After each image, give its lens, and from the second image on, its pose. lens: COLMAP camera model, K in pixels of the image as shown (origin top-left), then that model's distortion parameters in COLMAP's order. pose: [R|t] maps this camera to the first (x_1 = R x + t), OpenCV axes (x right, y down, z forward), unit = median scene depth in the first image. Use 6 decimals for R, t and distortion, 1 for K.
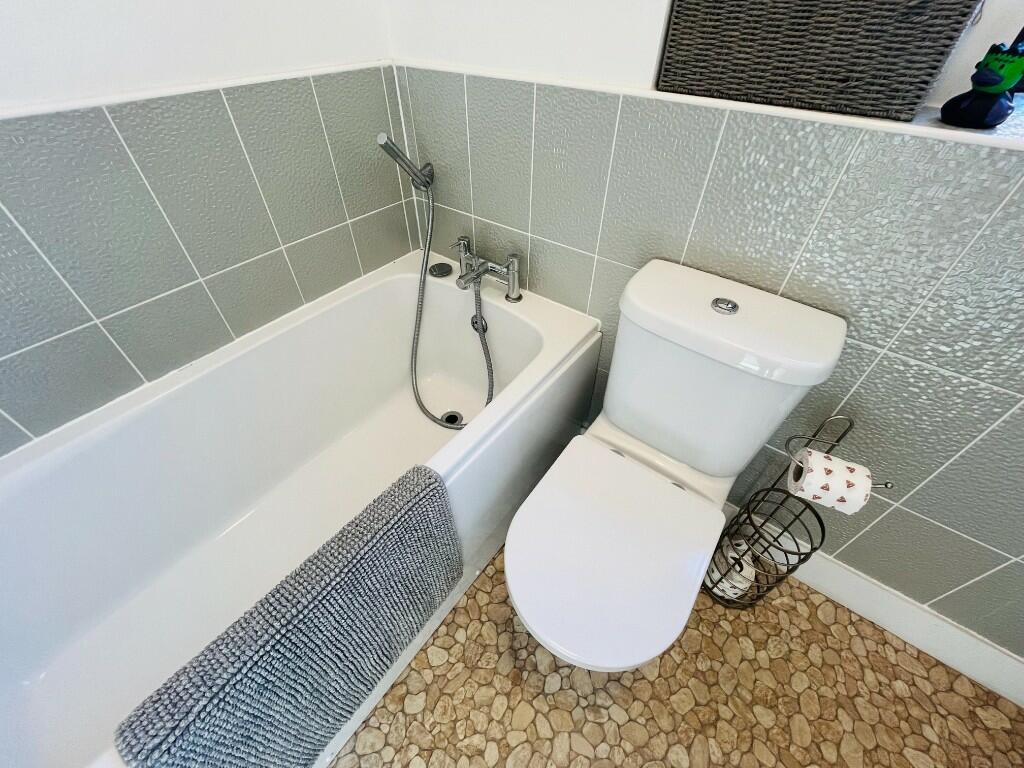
lens RADIAL K [[416.7, 0, 512.0], [0, 416.7, 384.0], [0, 0, 1]] dist [-0.002221, -0.000406]
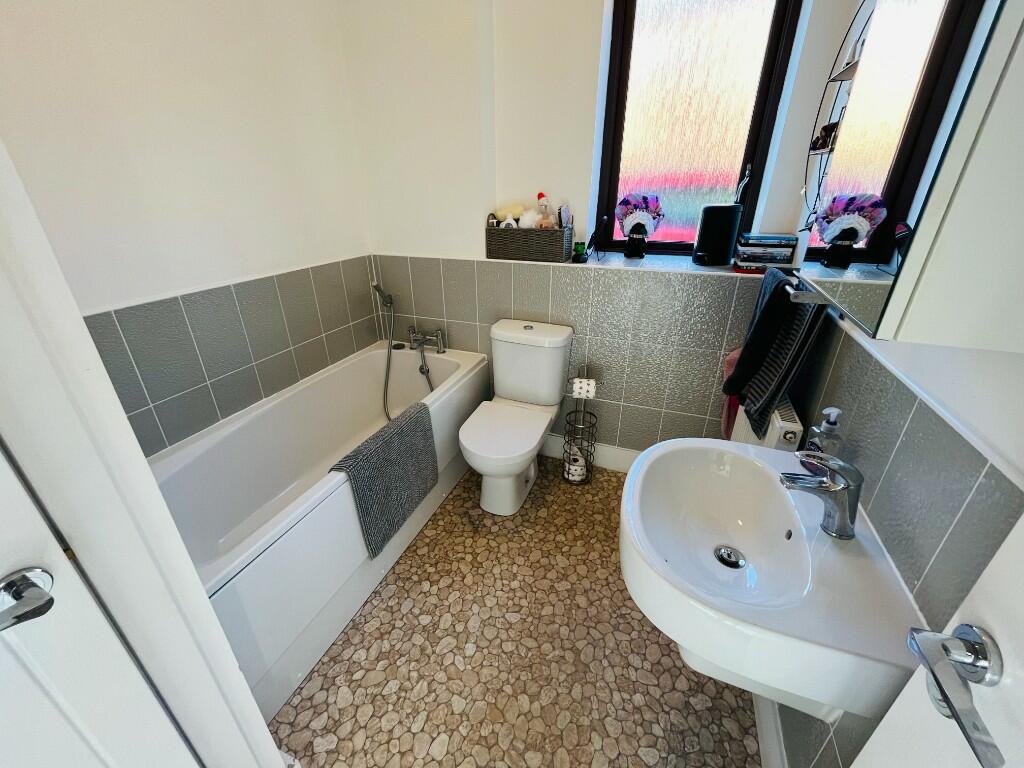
lens RADIAL K [[416.7, 0, 512.0], [0, 416.7, 384.0], [0, 0, 1]] dist [-0.002221, -0.000406]
pose [[0.962111, -0.126283, 0.241650, -0.176385], [0.195903, 0.936600, -0.290520, 0.591772], [-0.189642, 0.326852, 0.925853, -0.860406]]
